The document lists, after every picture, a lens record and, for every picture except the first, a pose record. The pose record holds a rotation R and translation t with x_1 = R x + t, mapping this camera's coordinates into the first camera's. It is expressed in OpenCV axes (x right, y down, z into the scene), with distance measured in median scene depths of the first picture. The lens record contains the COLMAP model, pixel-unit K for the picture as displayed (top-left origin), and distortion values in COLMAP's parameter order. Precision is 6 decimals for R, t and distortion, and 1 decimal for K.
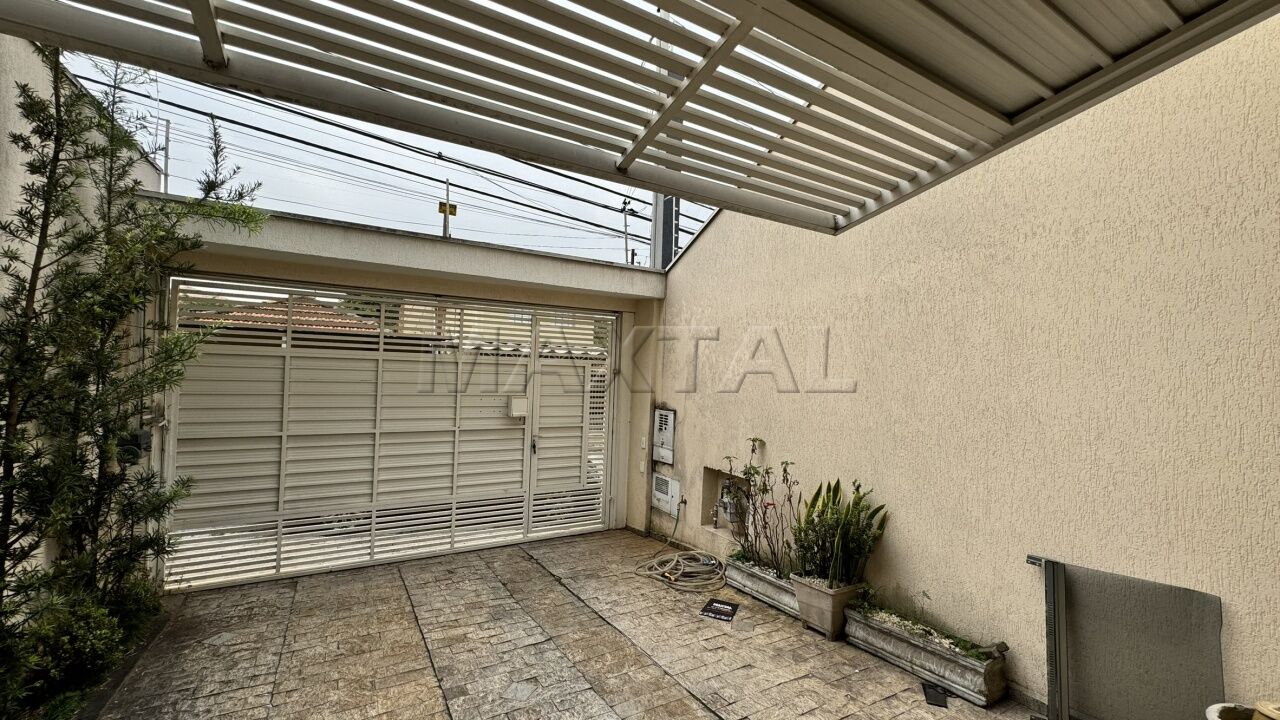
lens RADIAL K [[510.2, 0, 640.0], [0, 510.2, 360.0], [0, 0, 1]] dist [-0.002320, 0.000287]
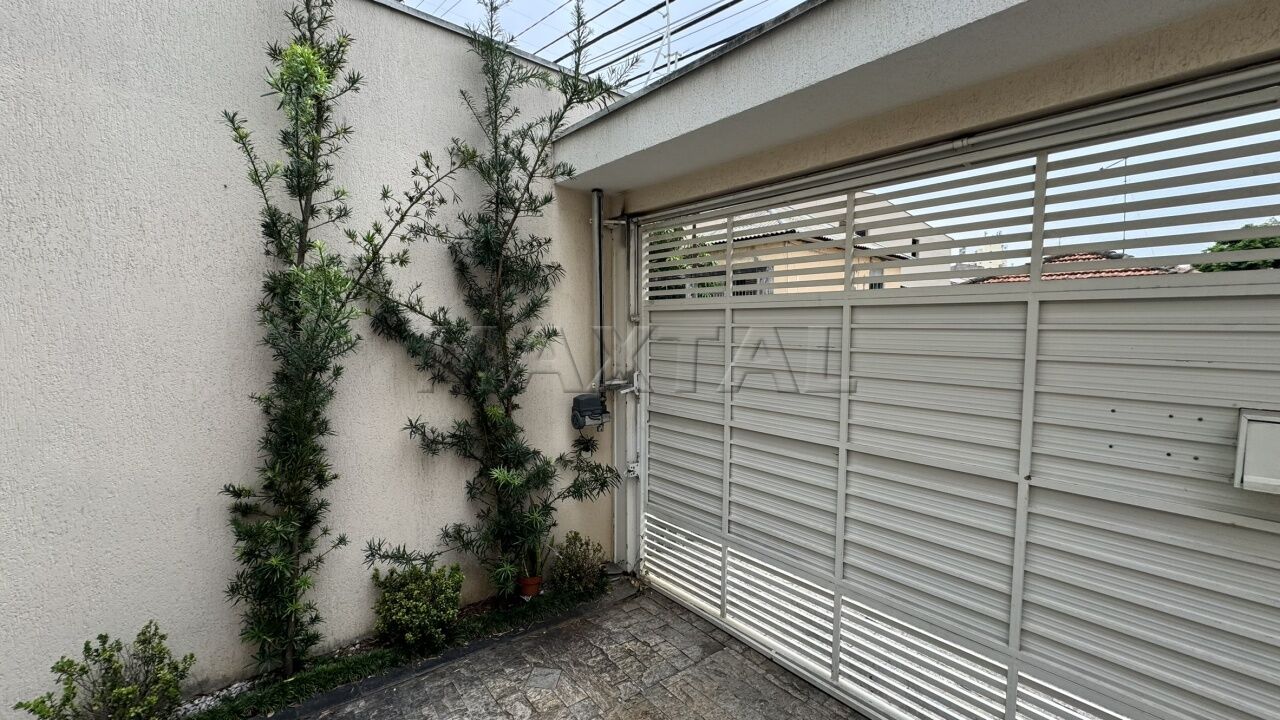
lens RADIAL K [[510.2, 0, 640.0], [0, 510.2, 360.0], [0, 0, 1]] dist [-0.002320, 0.000287]
pose [[0.156520, 0.033675, -0.987101, -0.031493], [0.030155, 0.998790, 0.038856, 0.022789], [0.987214, -0.035848, 0.155315, 0.713291]]
